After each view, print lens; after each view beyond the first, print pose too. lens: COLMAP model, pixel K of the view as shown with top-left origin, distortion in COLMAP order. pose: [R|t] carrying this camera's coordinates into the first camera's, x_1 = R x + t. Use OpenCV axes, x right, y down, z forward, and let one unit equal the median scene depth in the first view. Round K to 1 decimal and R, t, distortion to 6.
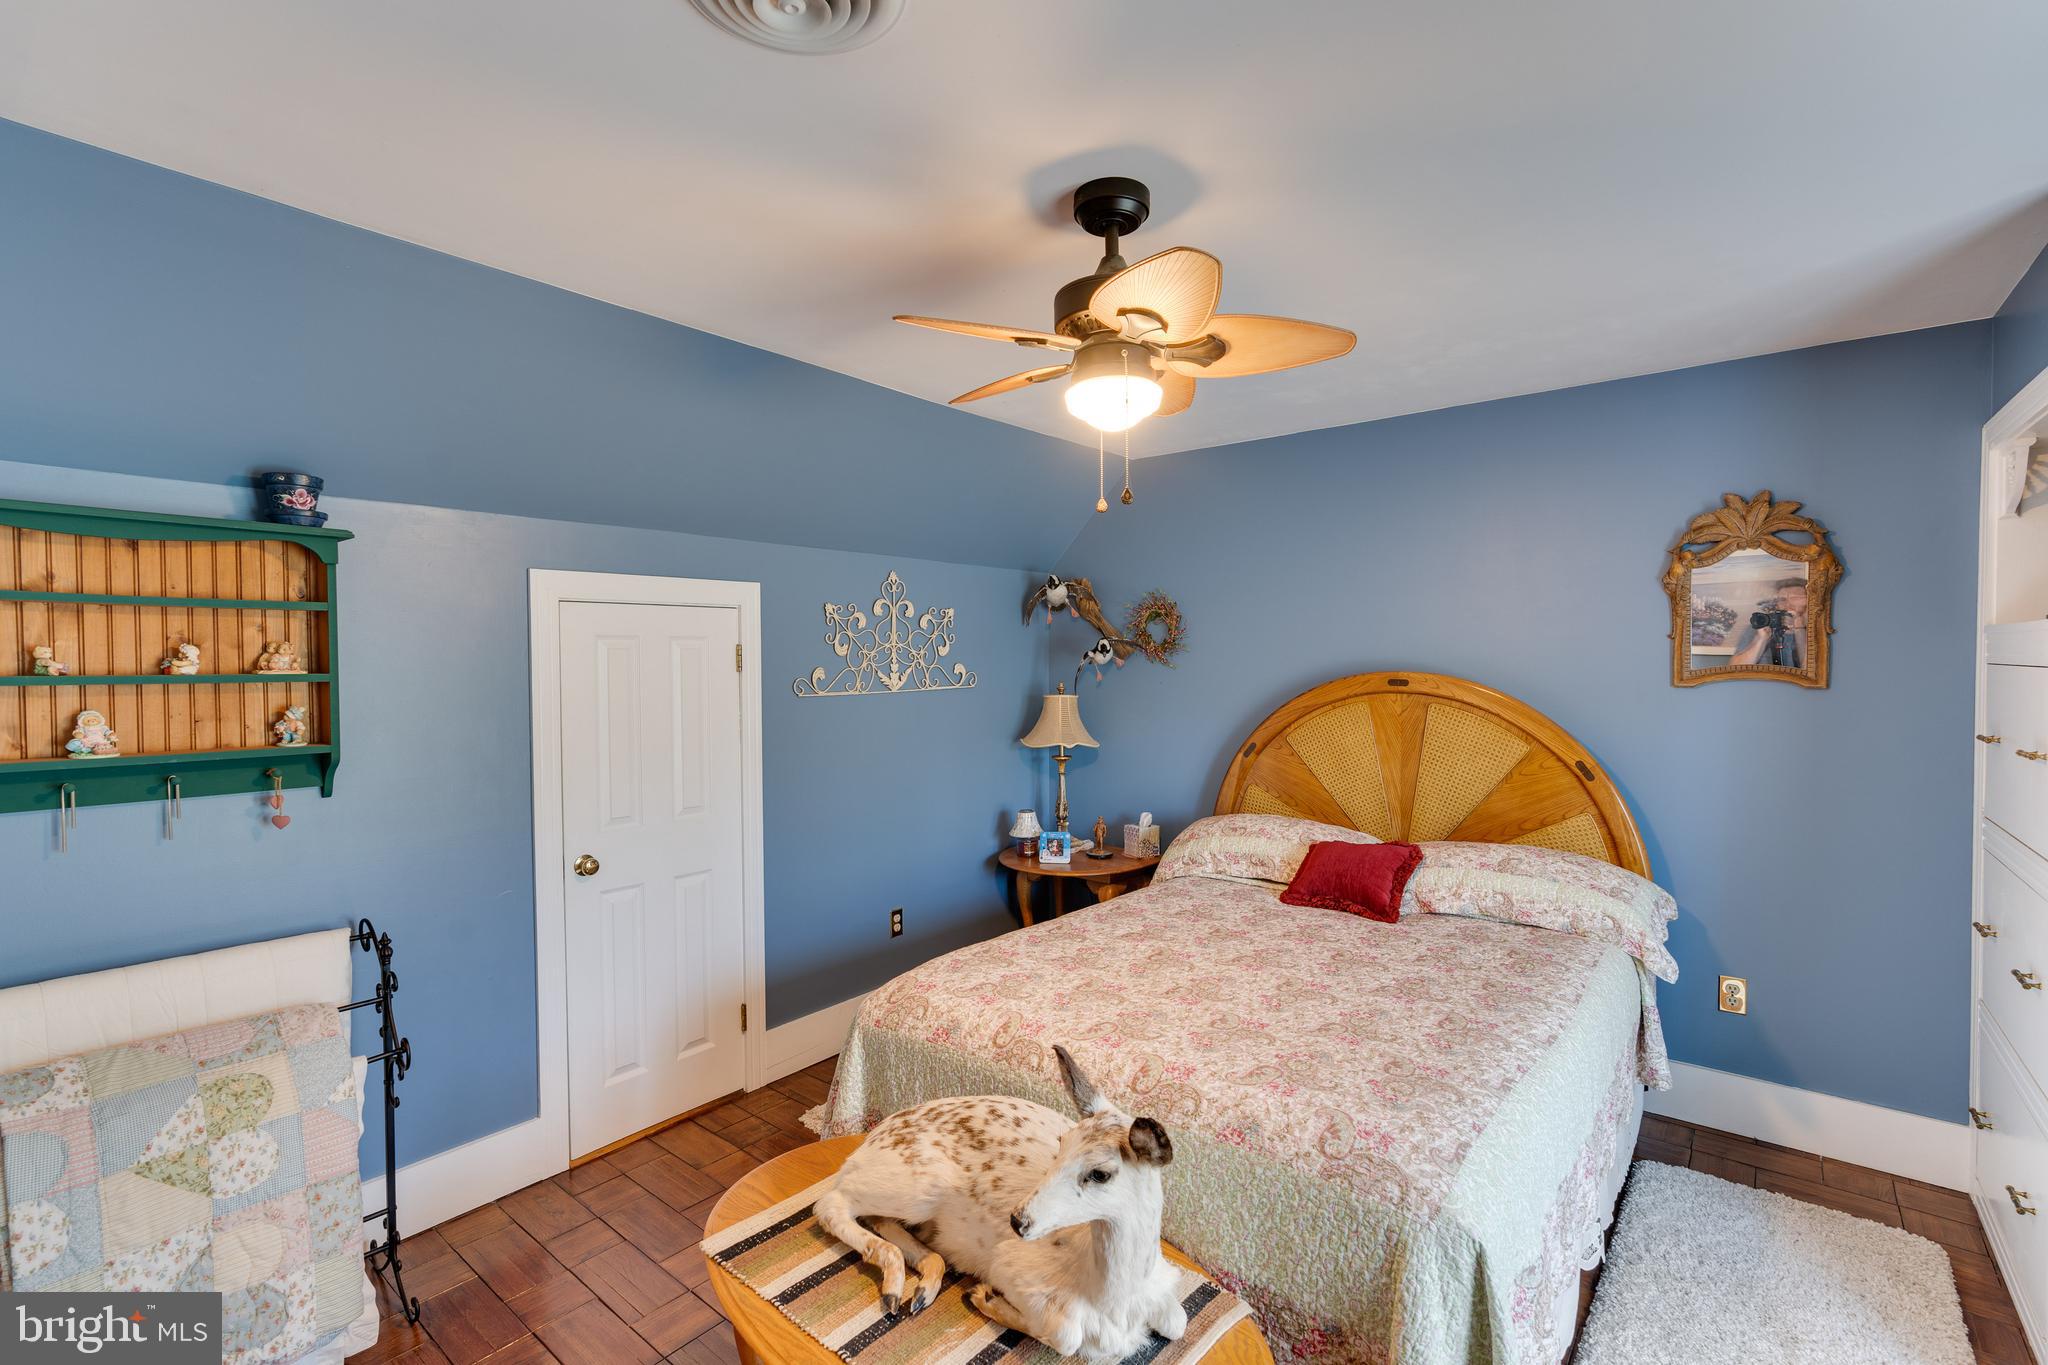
lens RADIAL K [[968.7, 0, 1031.6], [0, 968.7, 691.9], [0, 0, 1]] dist [-0.004647, -0.000117]
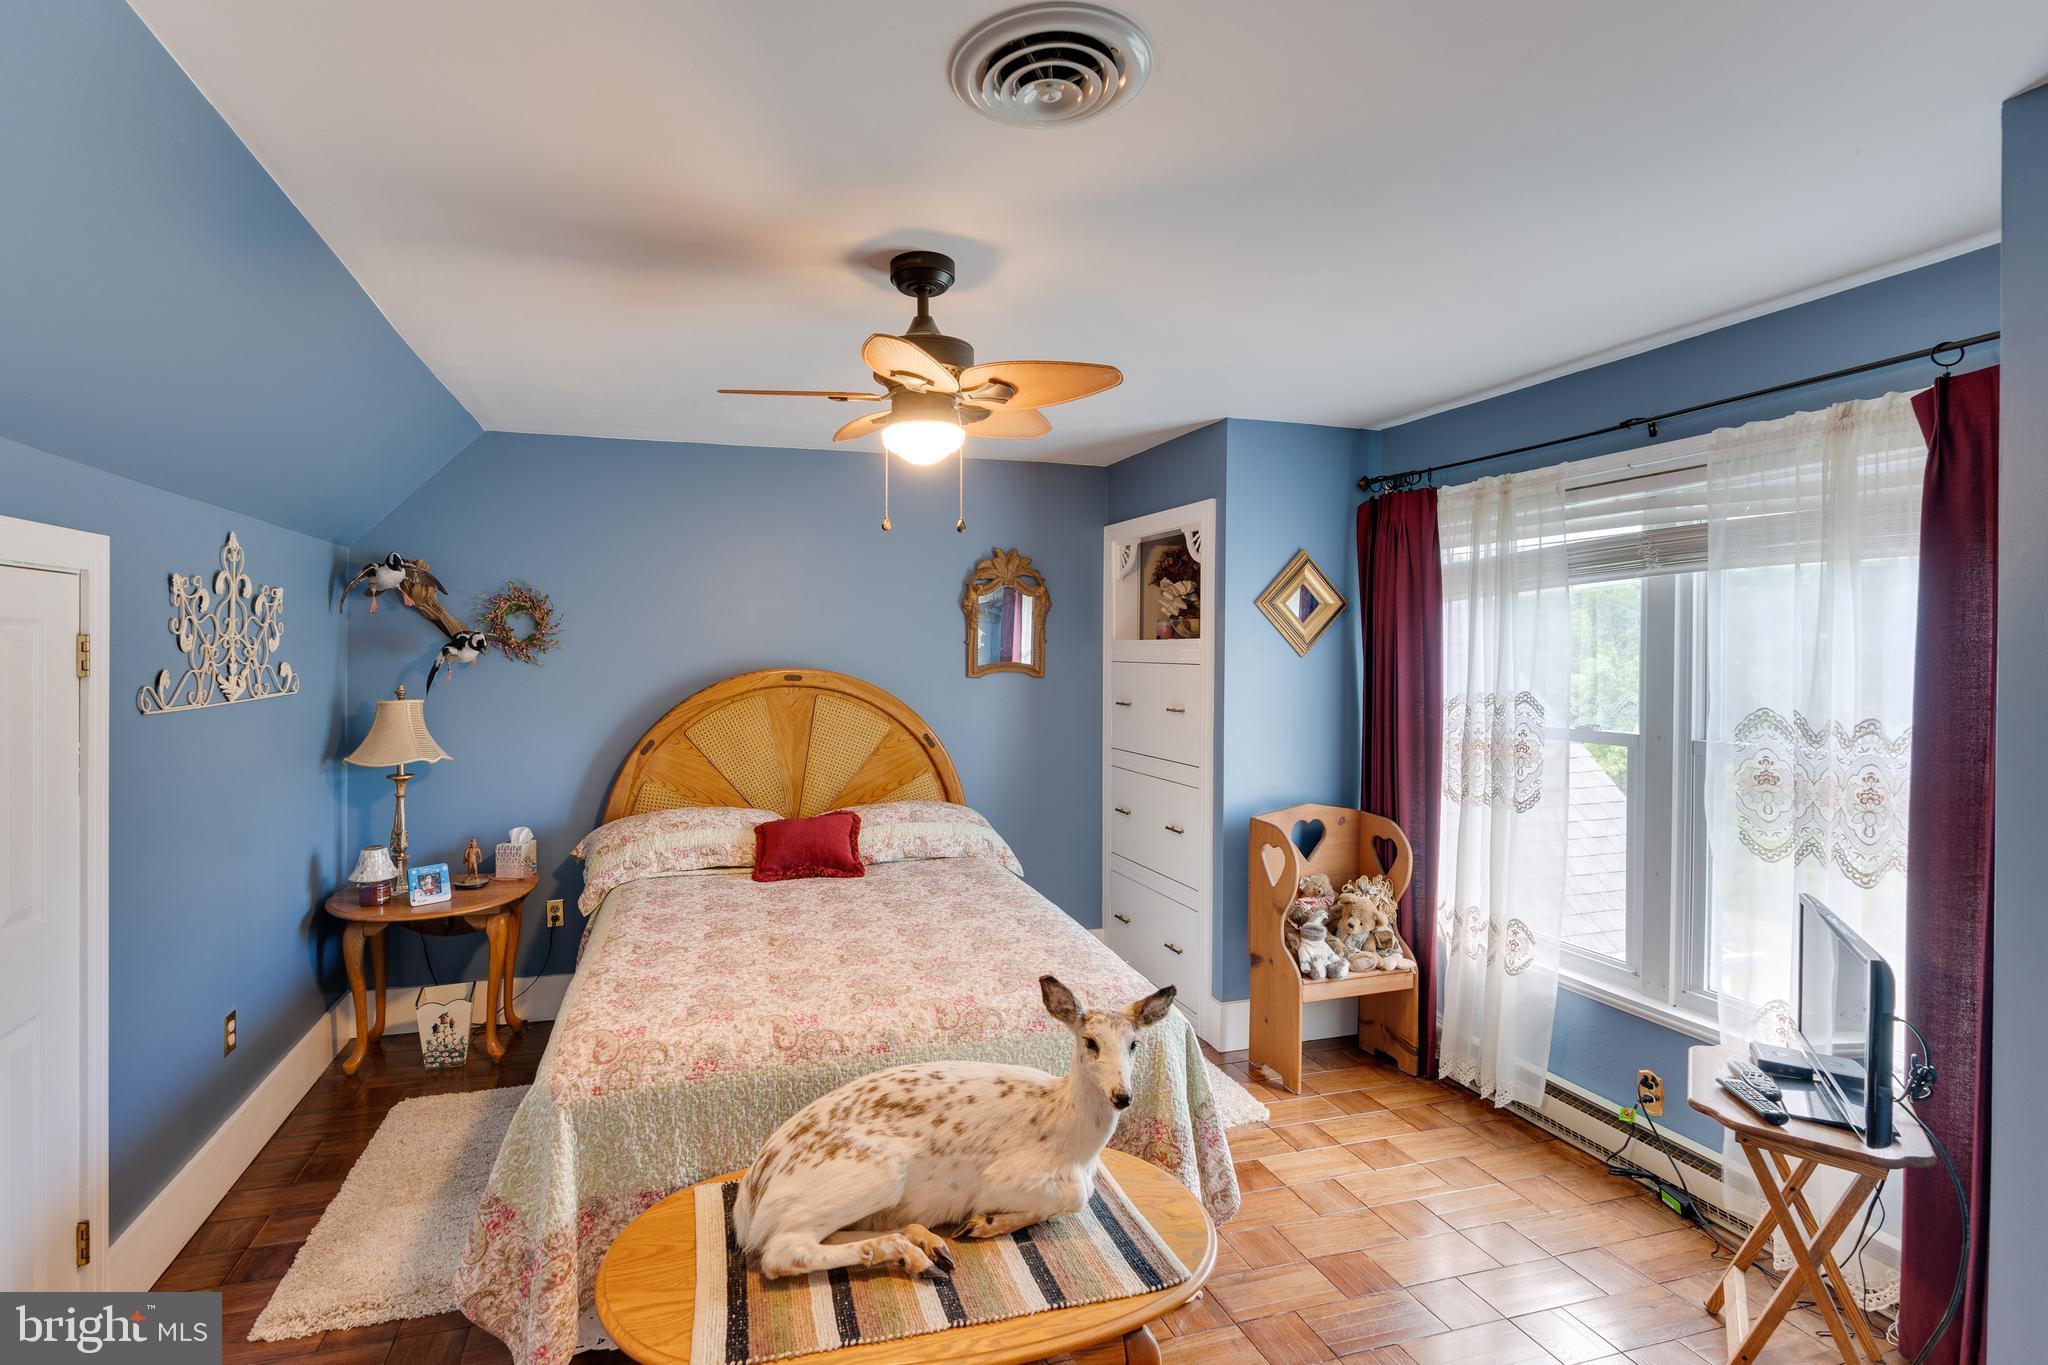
lens RADIAL K [[947.8, 0, 1019.4], [0, 947.8, 666.4], [0, 0, 1]] dist [-0.006167, 0.000277]
pose [[0.541220, -0.006151, 0.840859, -0.482356], [0.022632, 0.999718, -0.007253, -0.010103], [-0.840577, 0.022956, 0.541206, 0.174572]]
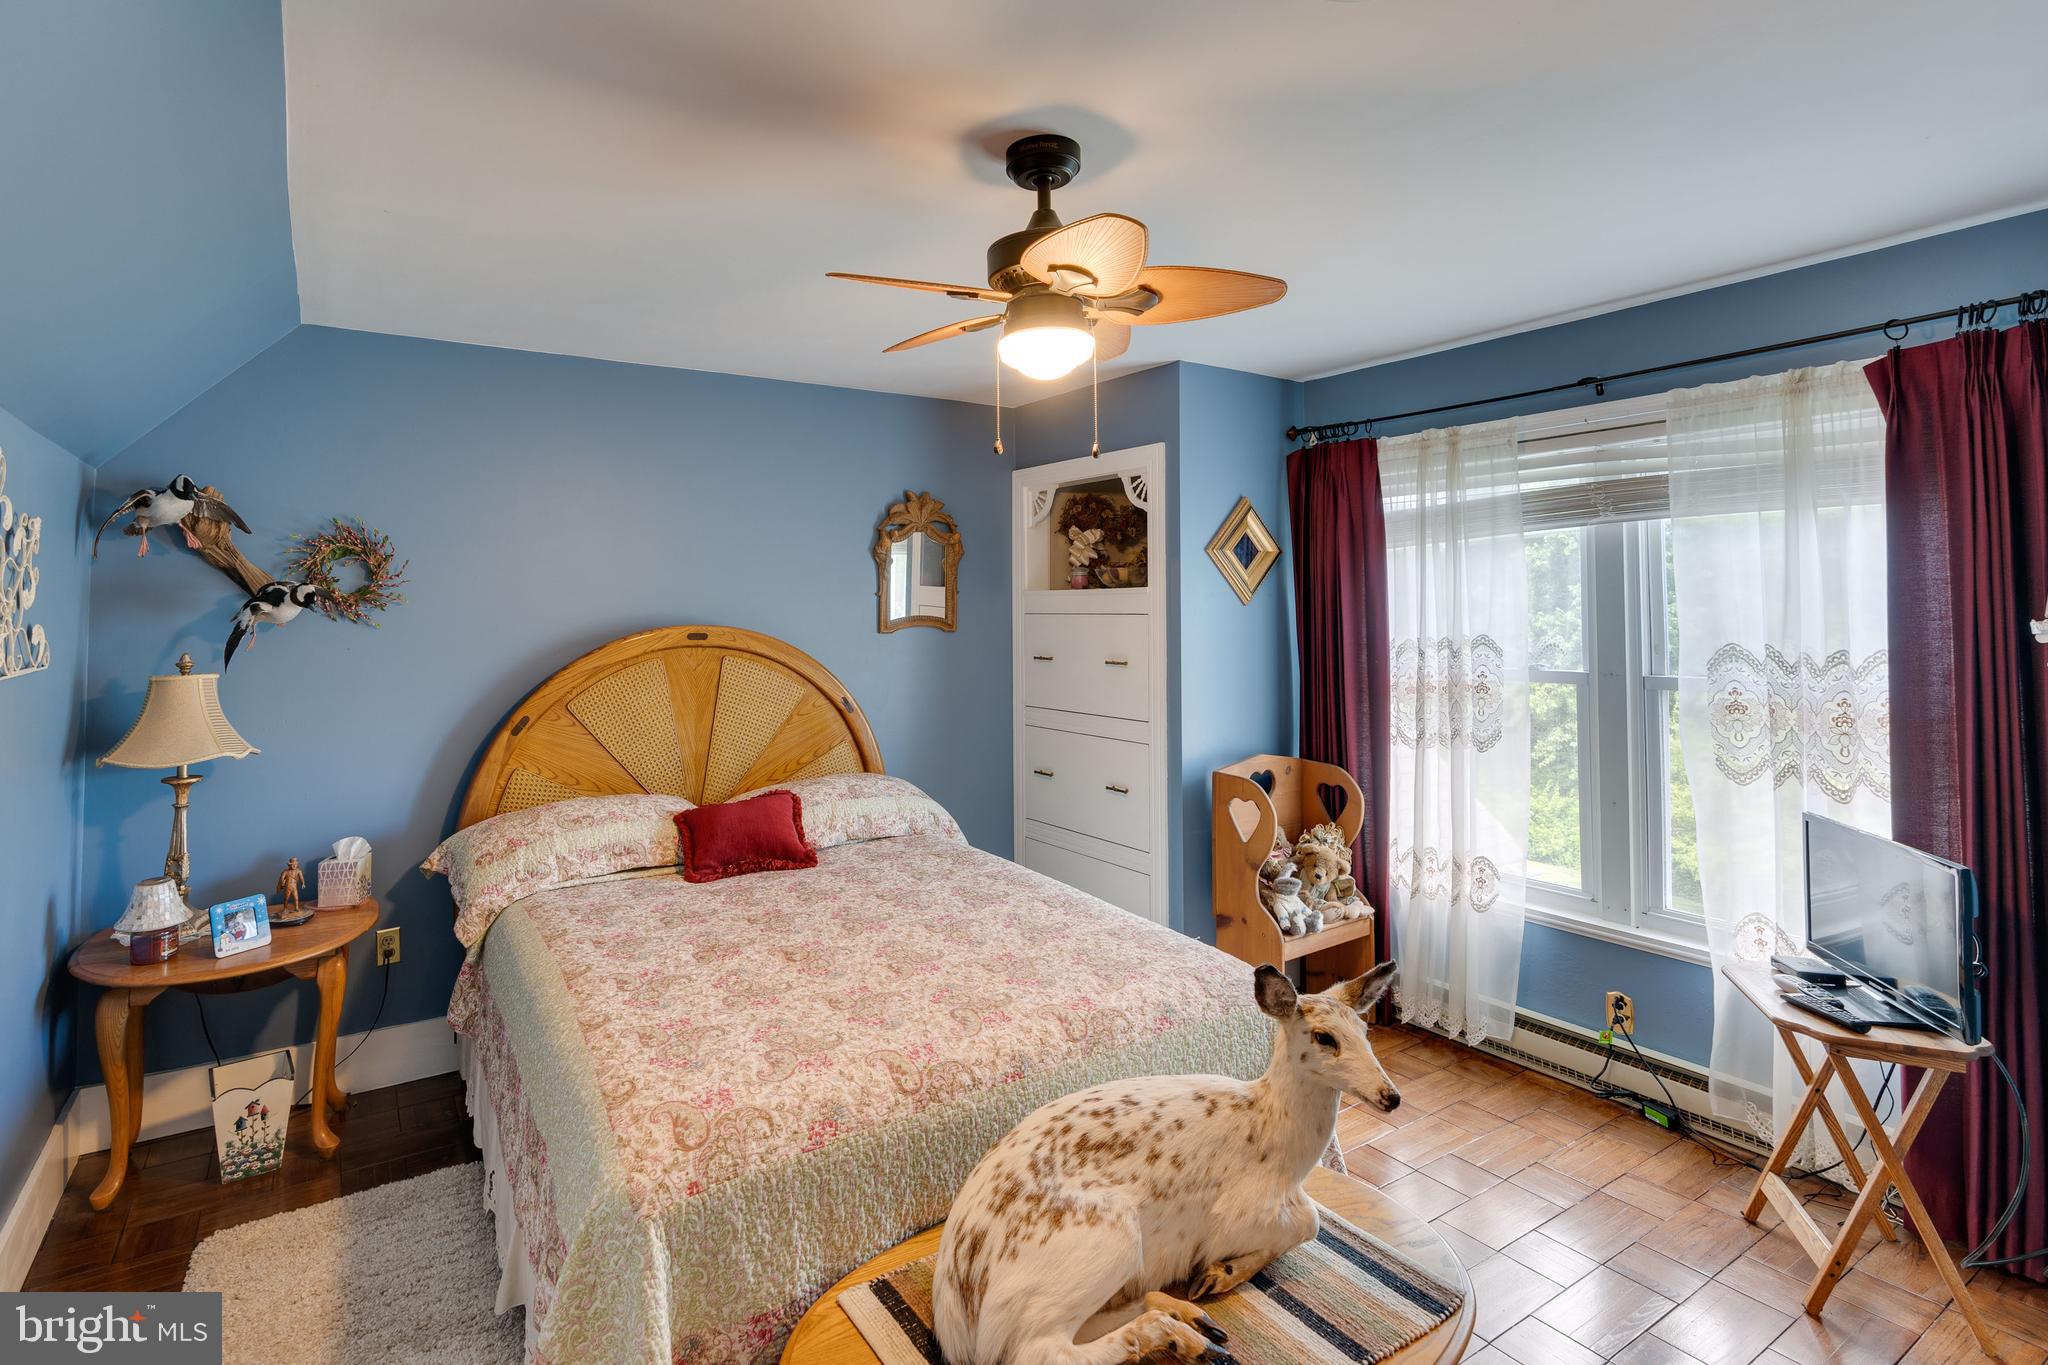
lens RADIAL K [[967.7, 0, 1013.8], [0, 967.7, 582.7], [0, 0, 1]] dist [-0.003735, -0.000320]
pose [[0.302219, 0.028385, 0.952816, -0.521817], [0.039861, 0.998306, -0.042383, -0.011059], [-0.952405, 0.050789, 0.300576, 0.440530]]
